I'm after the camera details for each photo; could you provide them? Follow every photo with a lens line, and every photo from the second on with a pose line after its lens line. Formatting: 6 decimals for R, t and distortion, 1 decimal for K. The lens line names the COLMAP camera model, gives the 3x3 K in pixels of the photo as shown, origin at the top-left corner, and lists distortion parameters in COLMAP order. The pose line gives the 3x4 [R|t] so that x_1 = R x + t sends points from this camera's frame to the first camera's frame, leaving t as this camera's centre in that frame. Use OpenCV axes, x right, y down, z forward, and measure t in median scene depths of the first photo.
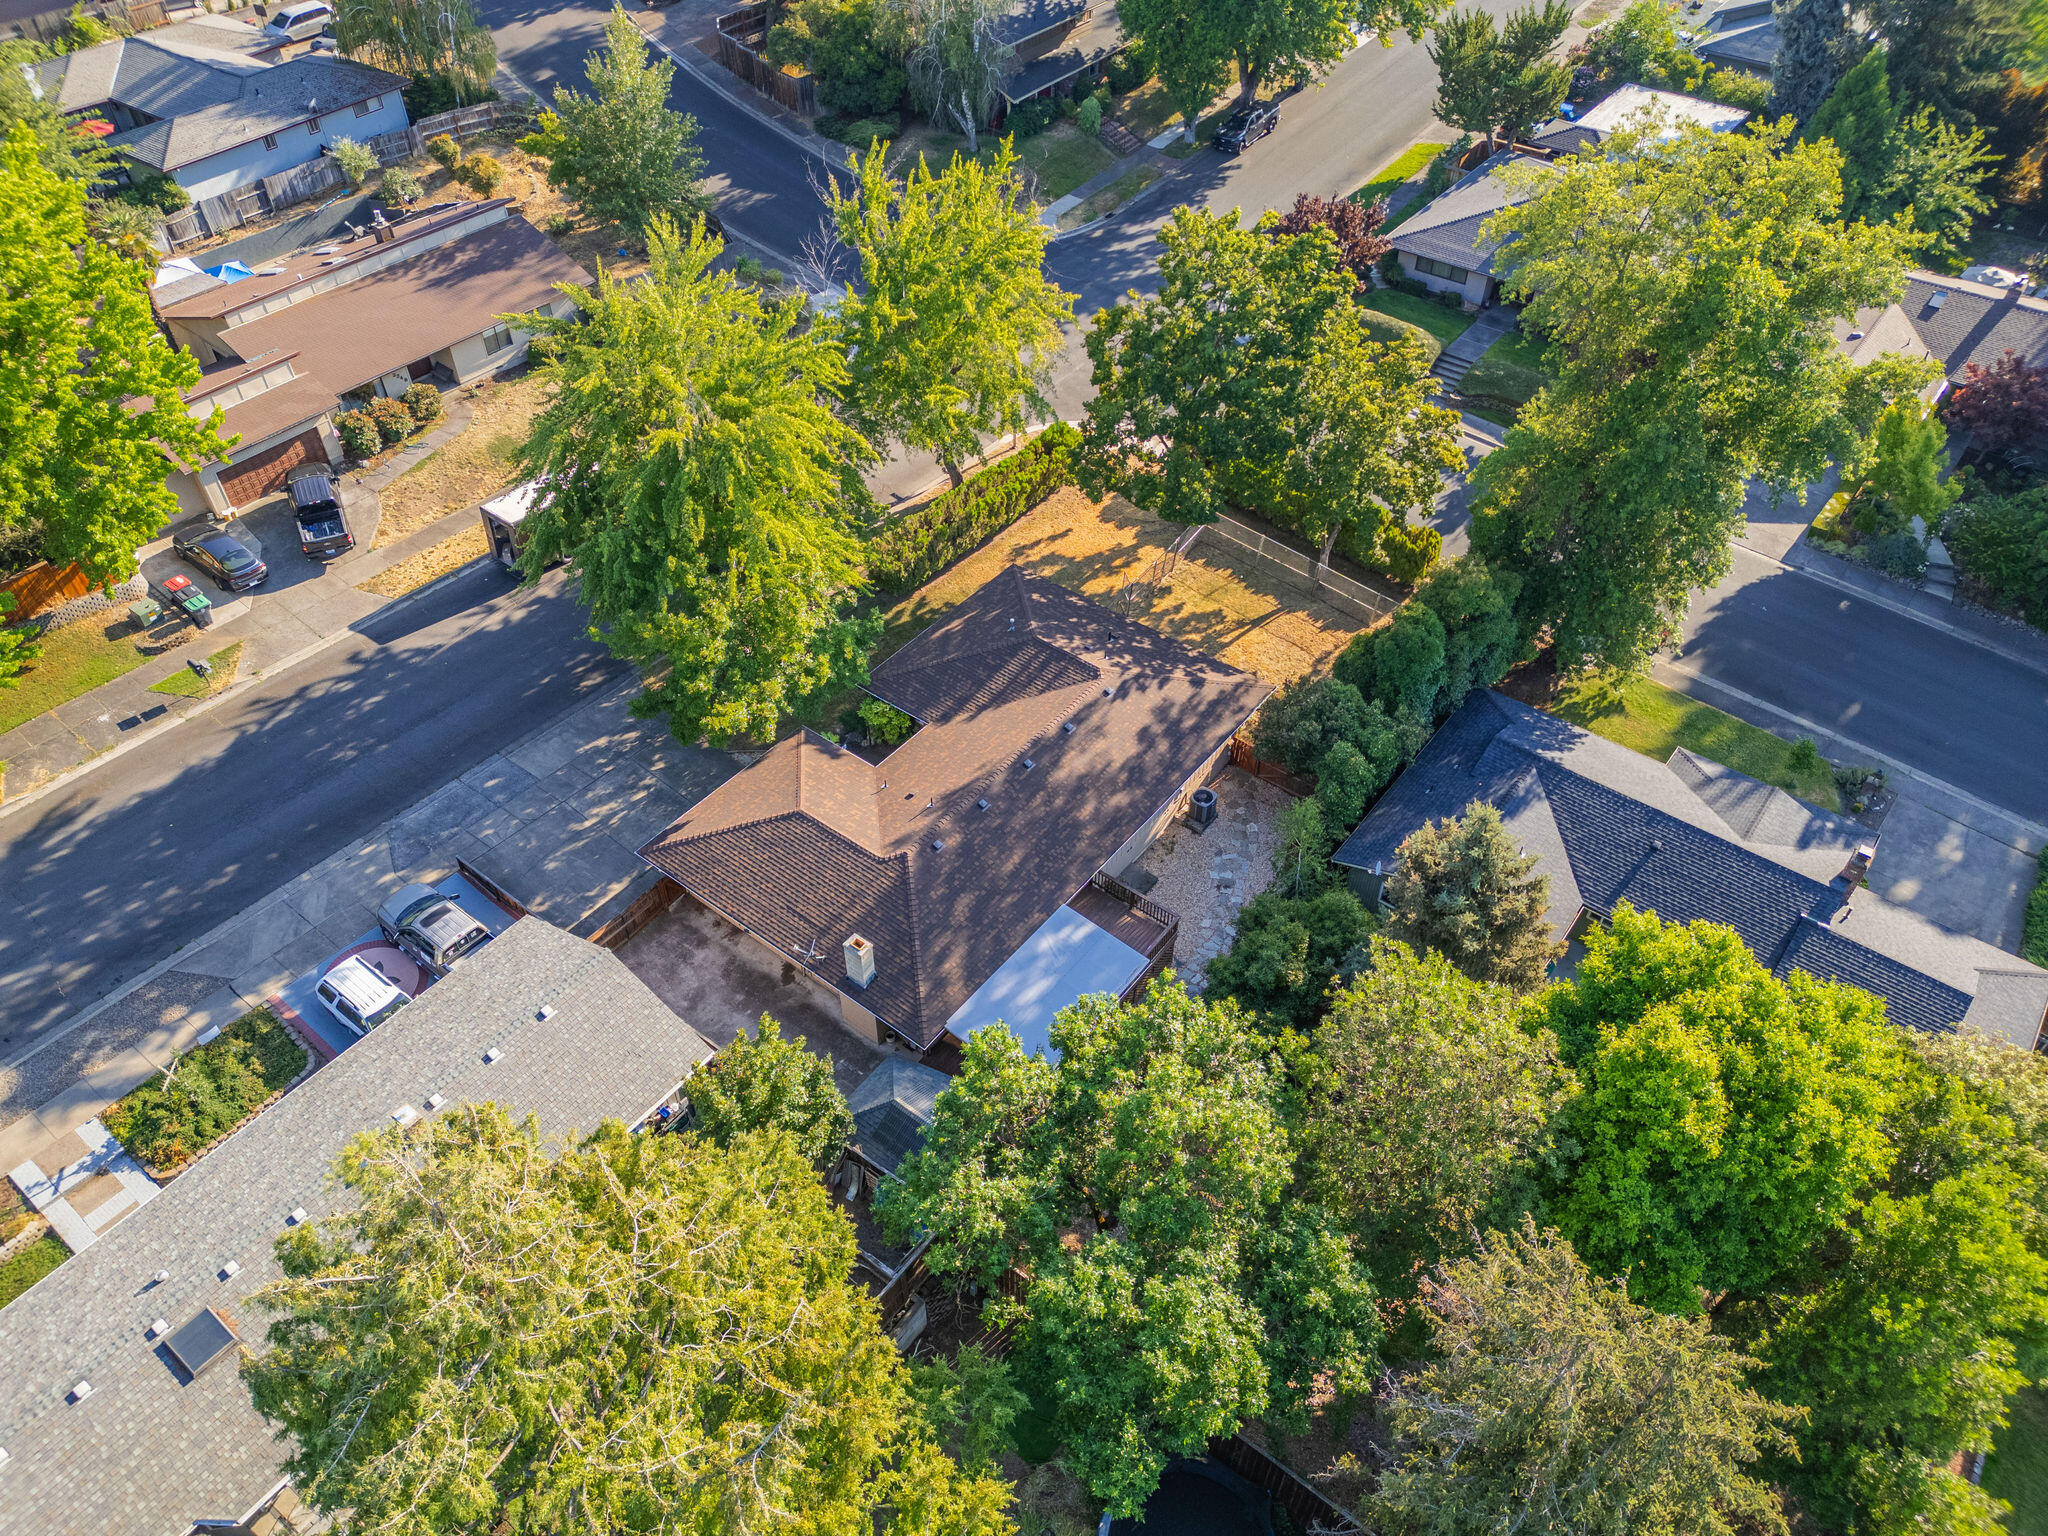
lens RADIAL K [[1408.9, 0, 1016.8], [0, 1408.9, 770.1], [0, 0, 1]] dist [0.055676, -0.058182]
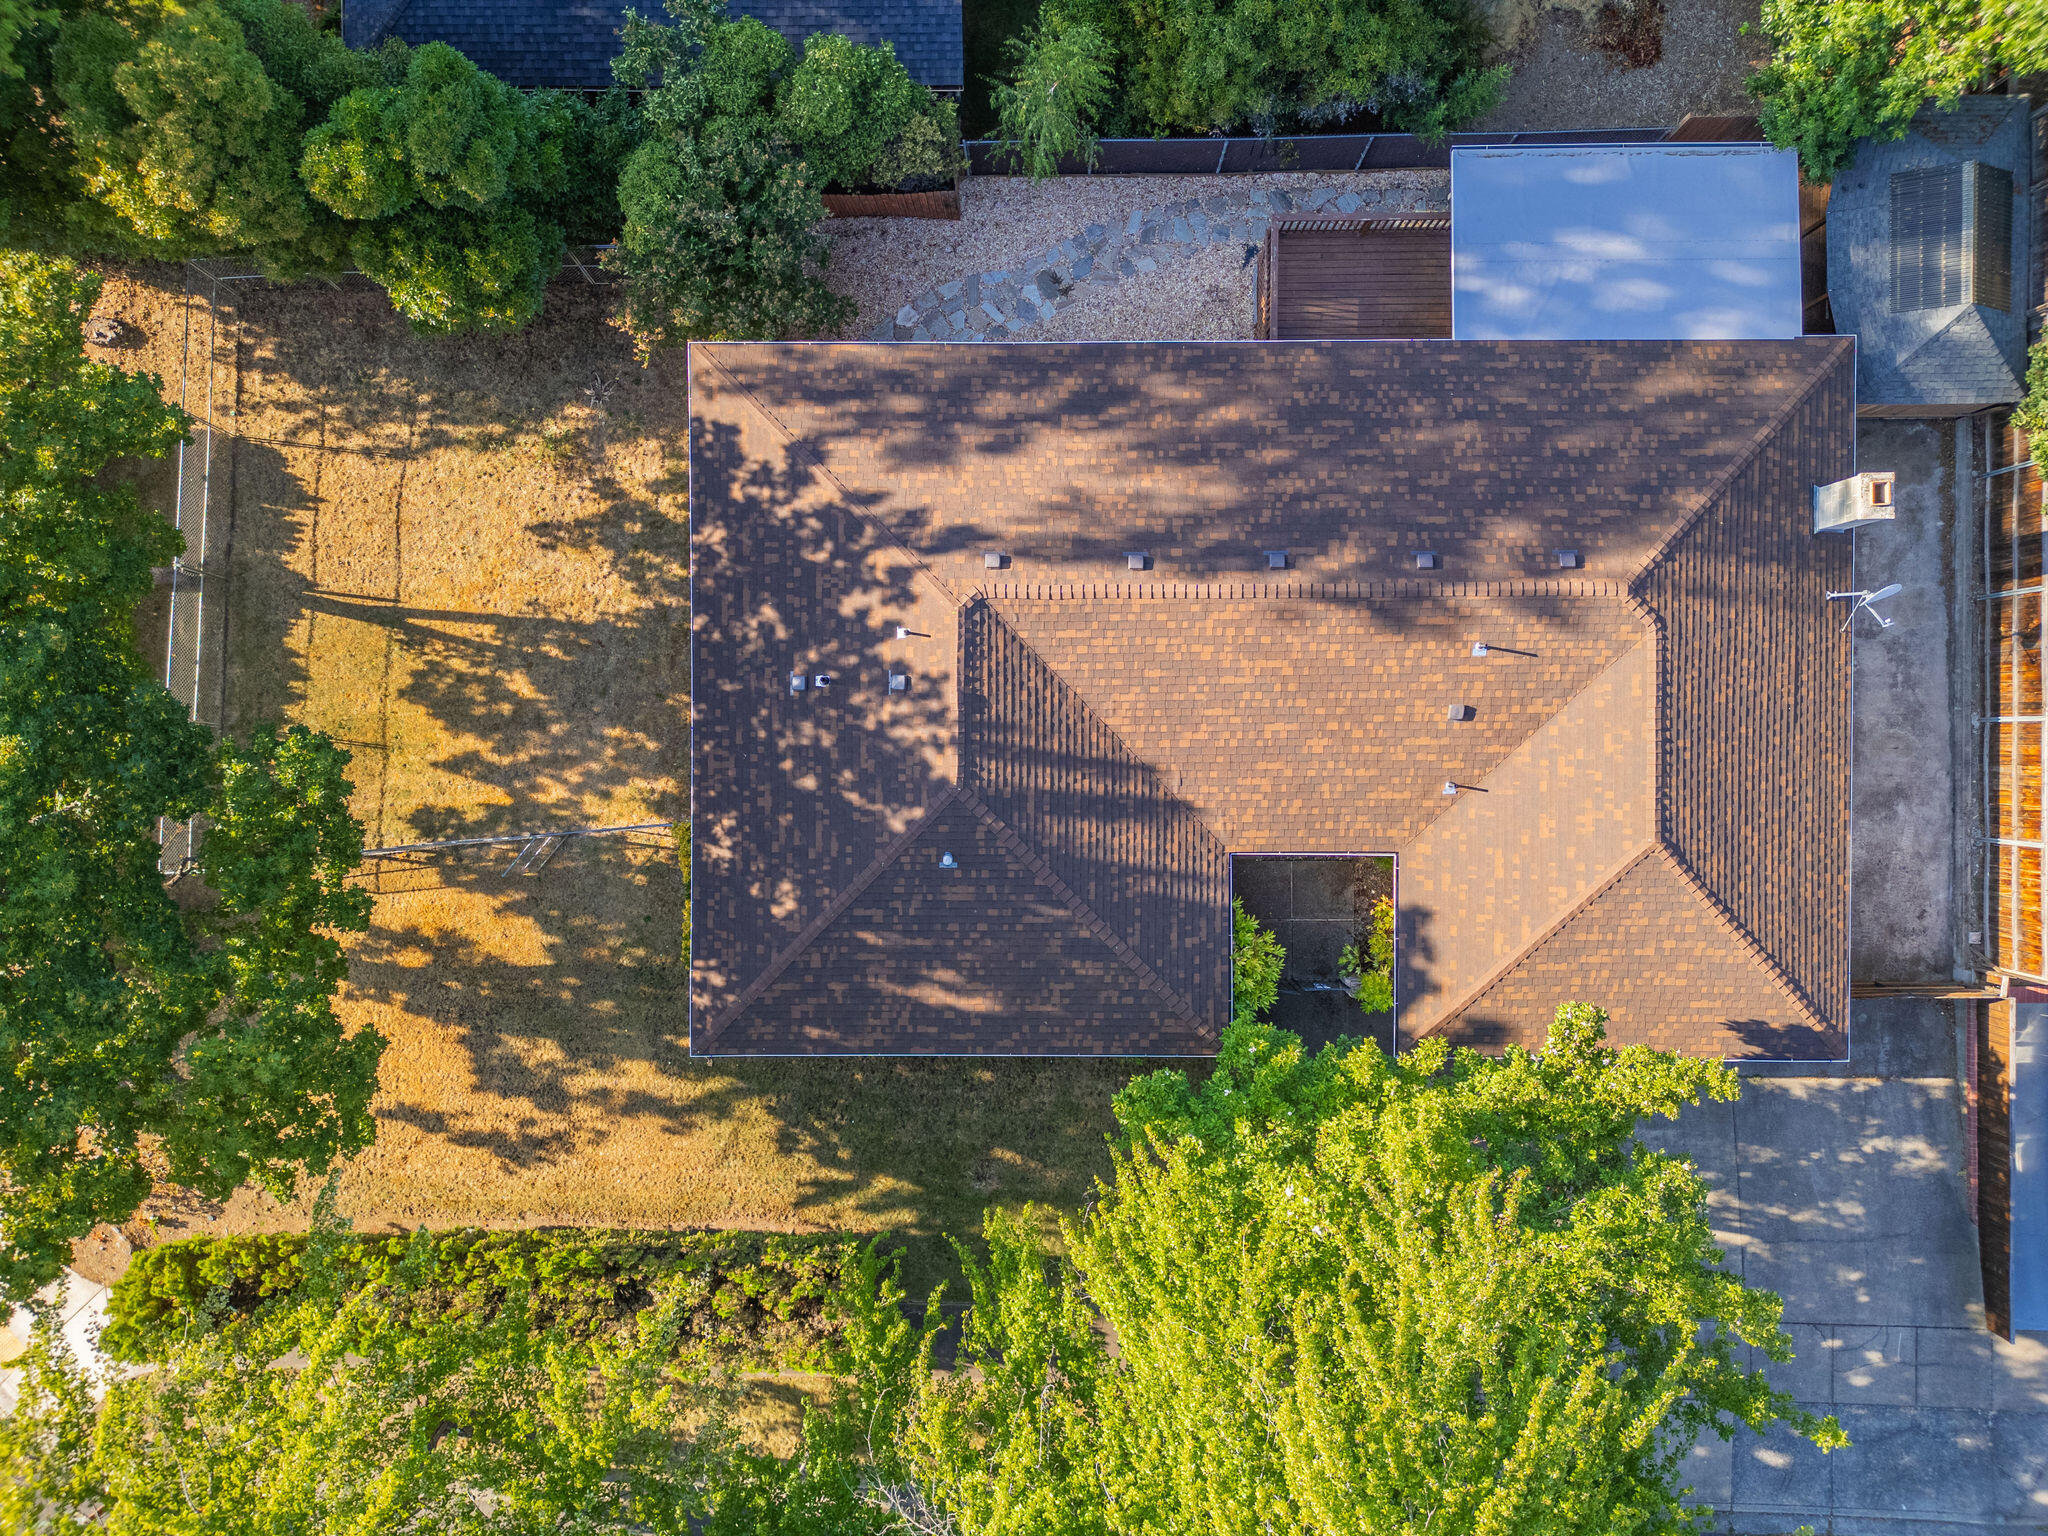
lens RADIAL K [[1419.2, 0, 1024.0], [0, 1419.2, 768.0], [0, 0, 1]] dist [0.067105, -0.068875]
pose [[-0.612564, -0.790411, 0.003962, -0.001463], [0.558018, -0.428900, 0.710394, -0.393604], [-0.559804, 0.437373, 0.703793, 0.650913]]
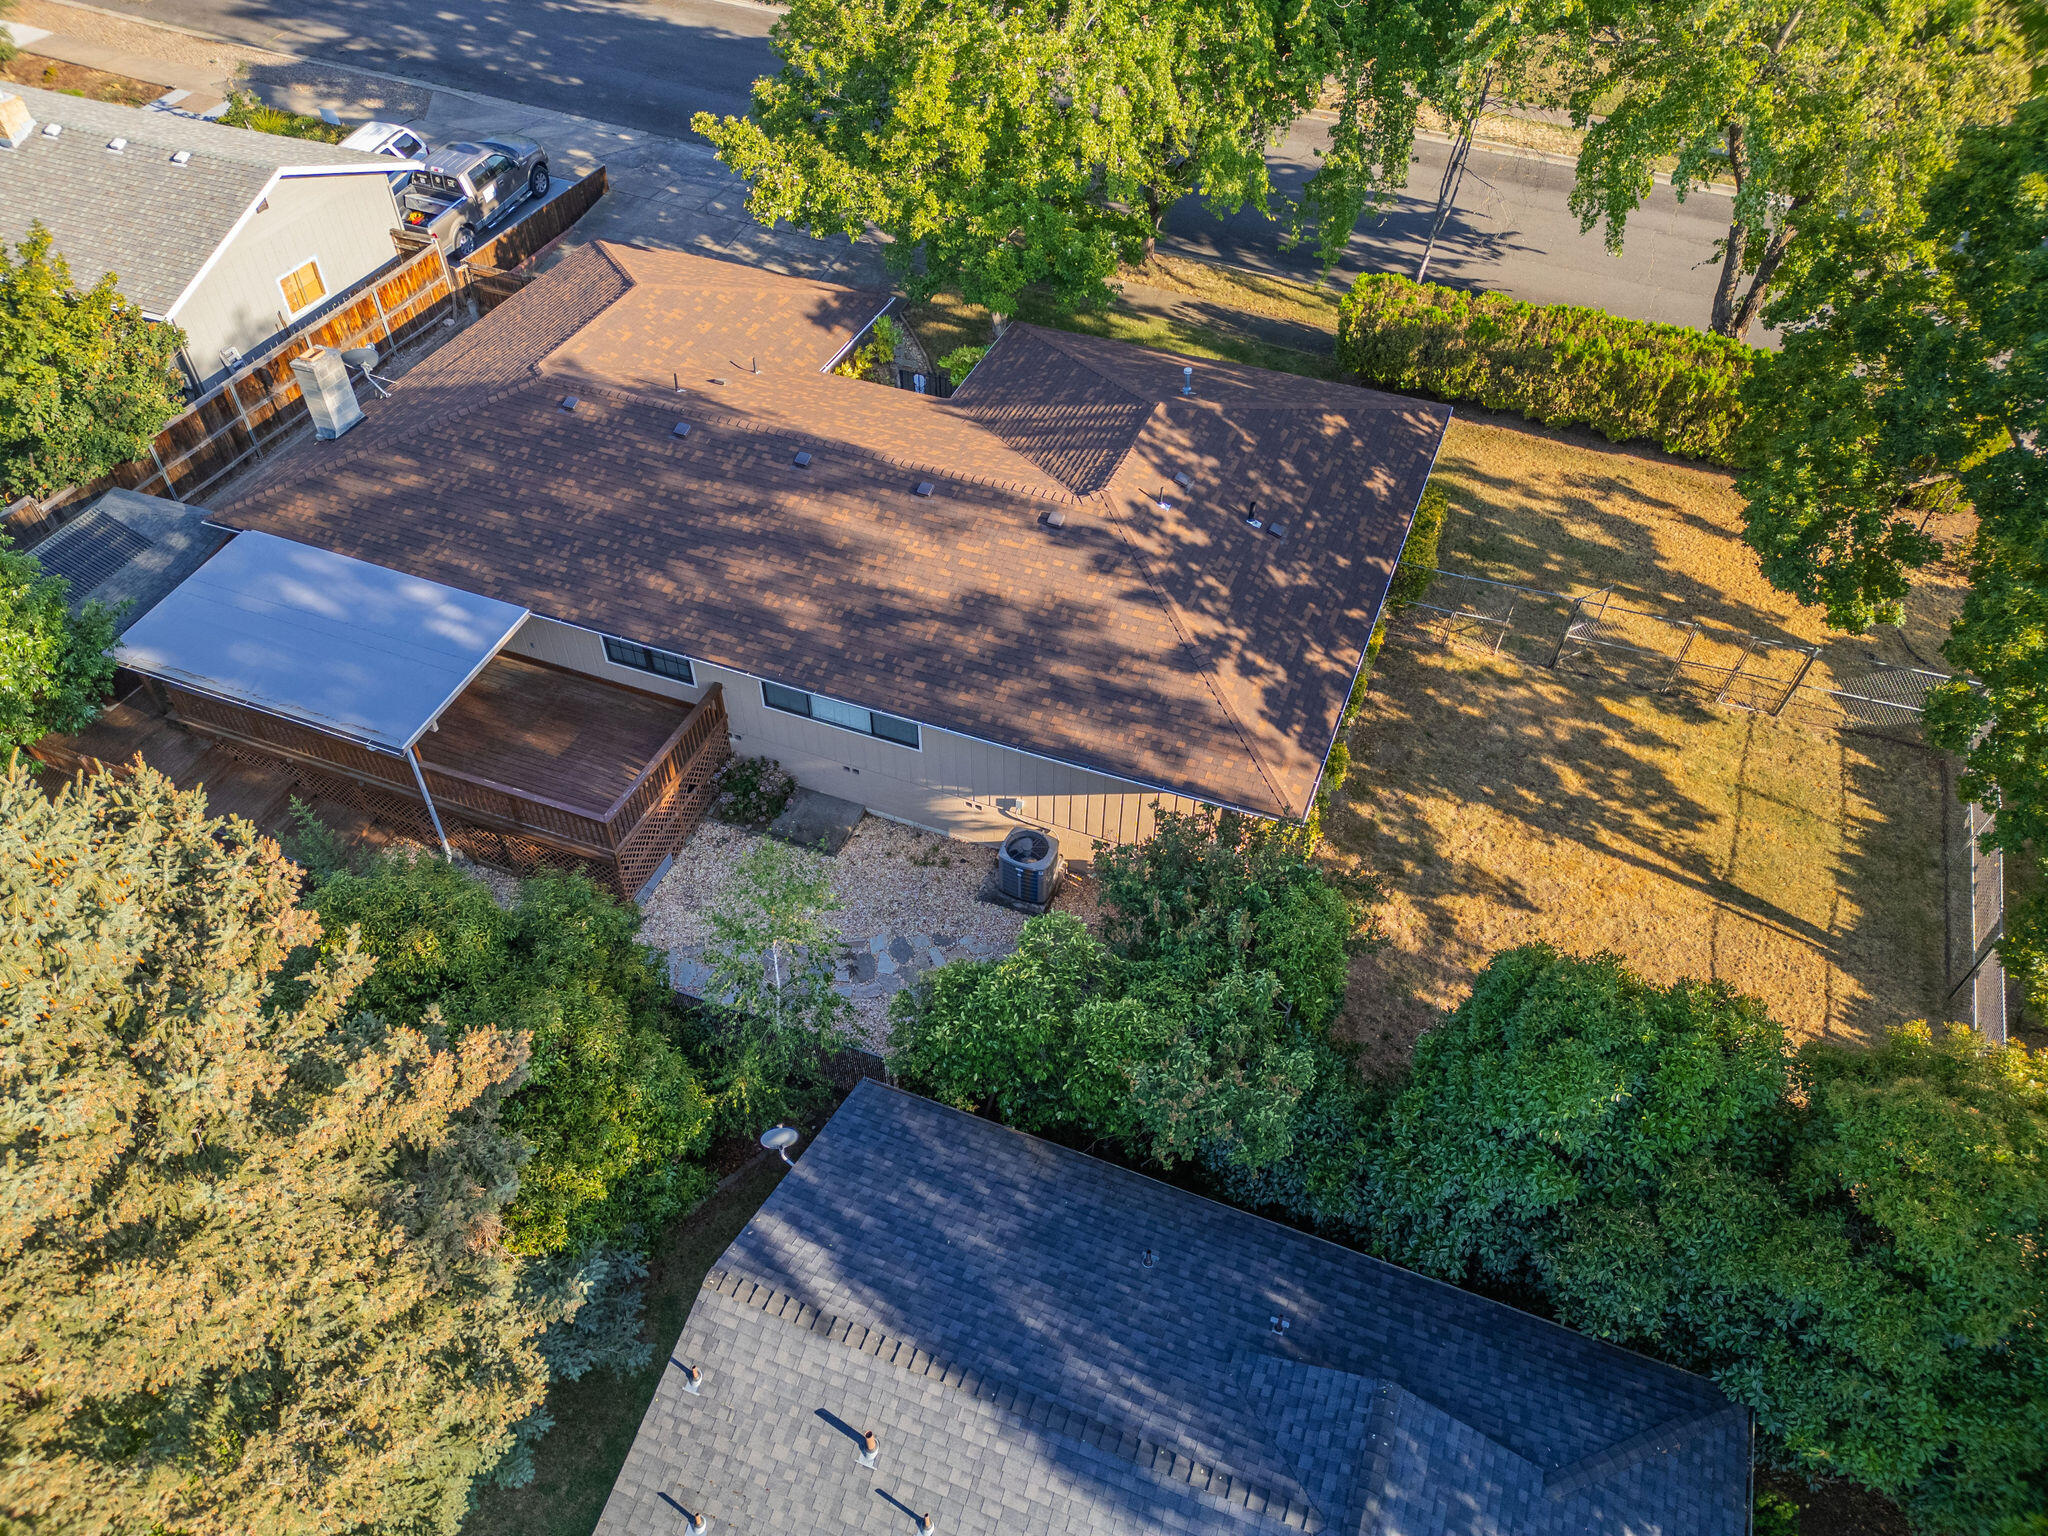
lens RADIAL K [[1458.1, 0, 1012.5], [0, 1458.1, 721.4], [0, 0, 1]] dist [0.047331, -0.000788]
pose [[0.280495, 0.653162, -0.703351, 0.422047], [-0.683631, 0.650311, 0.331276, -0.153428], [0.673774, 0.387912, 0.628930, 0.673870]]
